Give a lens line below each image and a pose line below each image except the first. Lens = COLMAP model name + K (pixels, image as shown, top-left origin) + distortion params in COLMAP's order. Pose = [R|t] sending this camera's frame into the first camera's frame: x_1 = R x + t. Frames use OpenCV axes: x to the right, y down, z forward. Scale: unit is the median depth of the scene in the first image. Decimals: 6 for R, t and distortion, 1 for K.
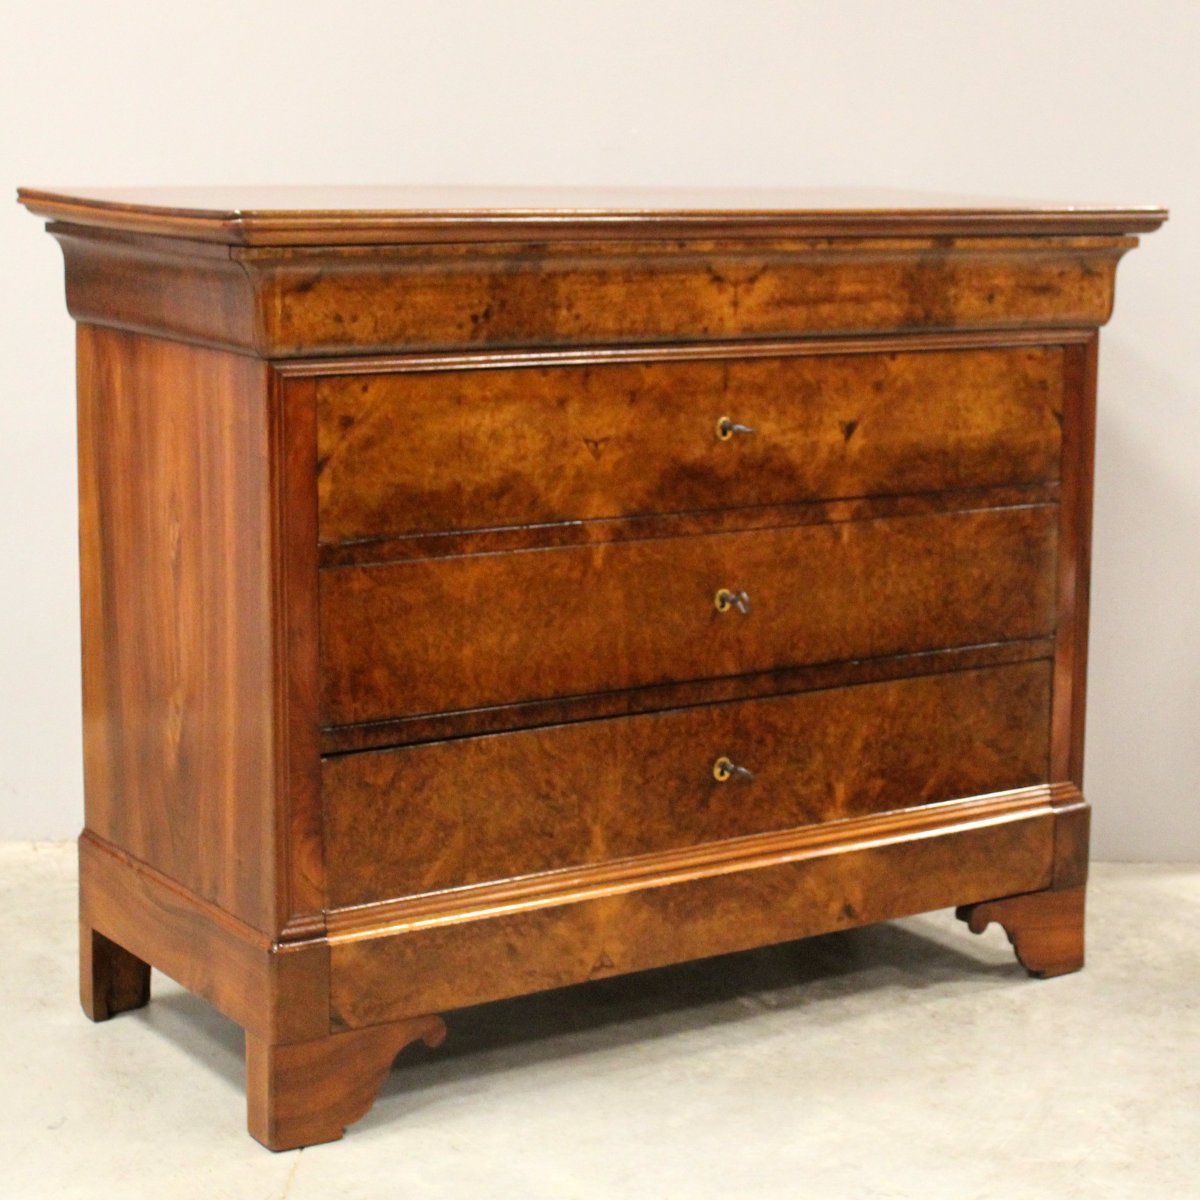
lens RADIAL K [[2581.2, 0, 649.2], [0, 2581.2, 579.2], [0, 0, 1]] dist [-0.056637, 0.000000]
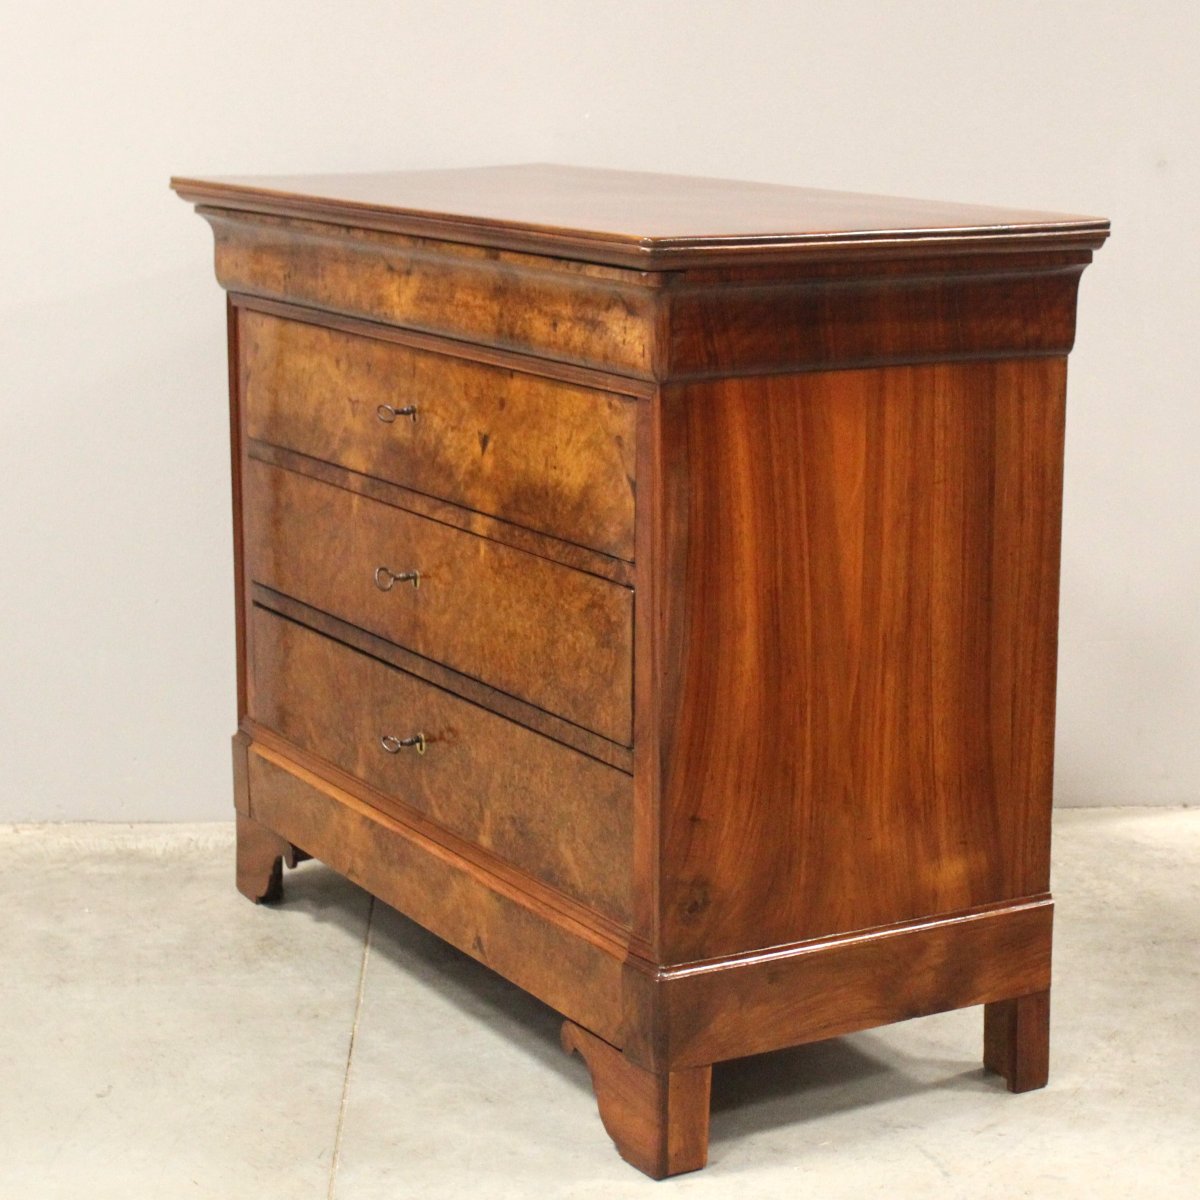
lens RADIAL K [[2795.0, 0, 603.4], [0, 2795.0, 594.3], [0, 0, 1]] dist [-0.066385, 0.000000]
pose [[-0.085194, 0.180876, -0.979809, 1.153188], [-0.174814, 0.965417, 0.193419, -0.222096], [0.980909, 0.187762, -0.050628, 1.161410]]
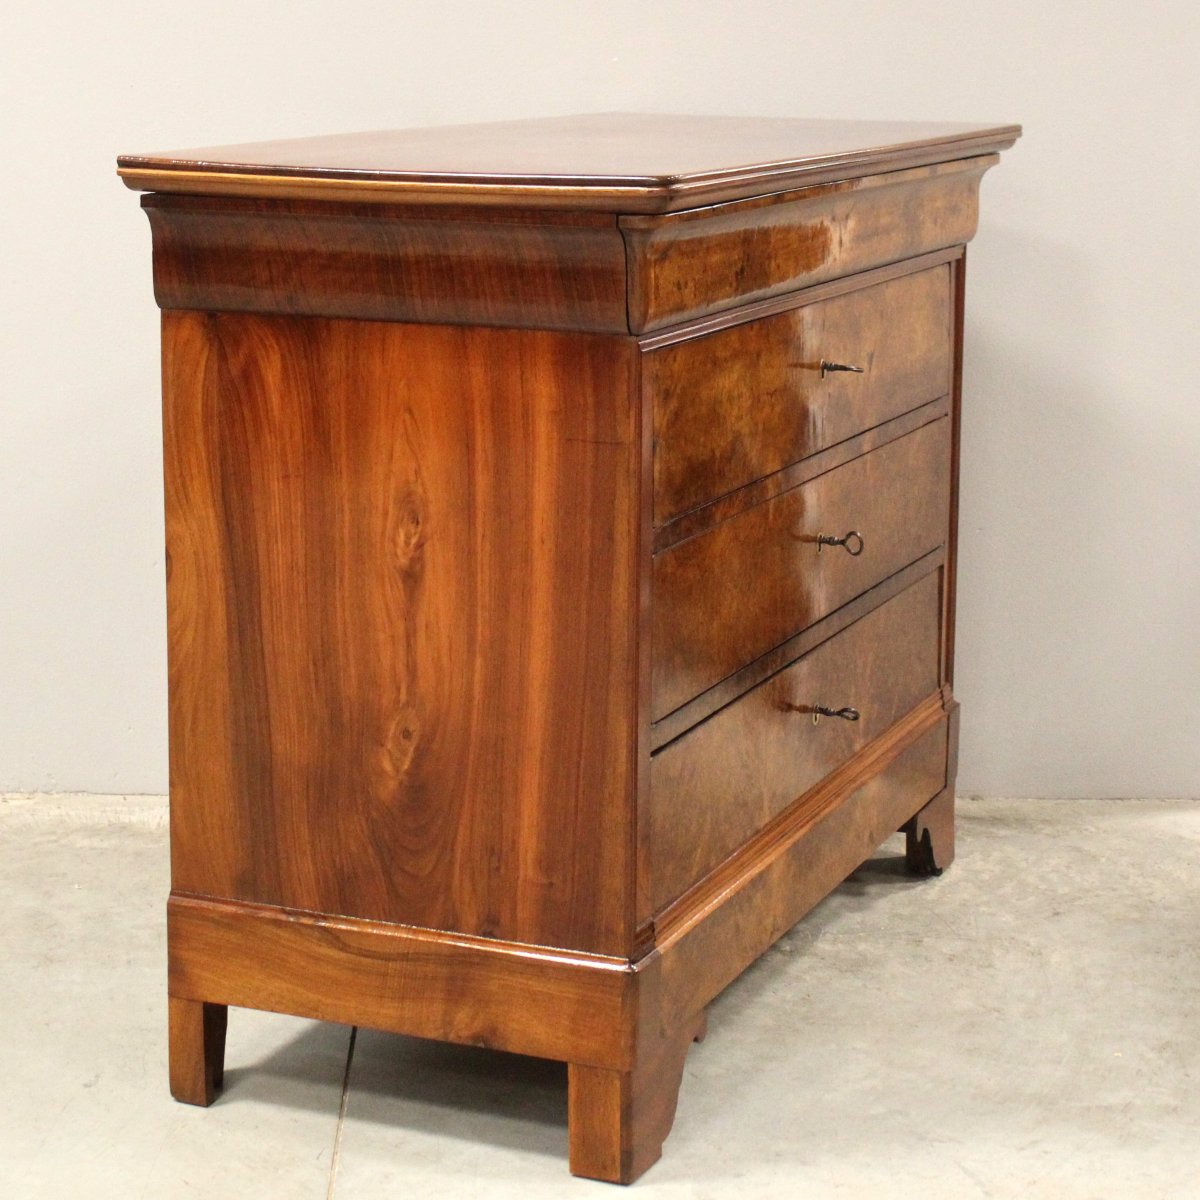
lens RADIAL K [[2795.0, 0, 561.3], [0, 2795.0, 541.7], [0, 0, 1]] dist [-0.066385, 0.000000]
pose [[0.845911, -0.112261, 0.521376, -0.627565], [0.098584, 0.993662, 0.054004, -0.061422], [-0.524134, 0.005717, 0.851617, 0.146404]]
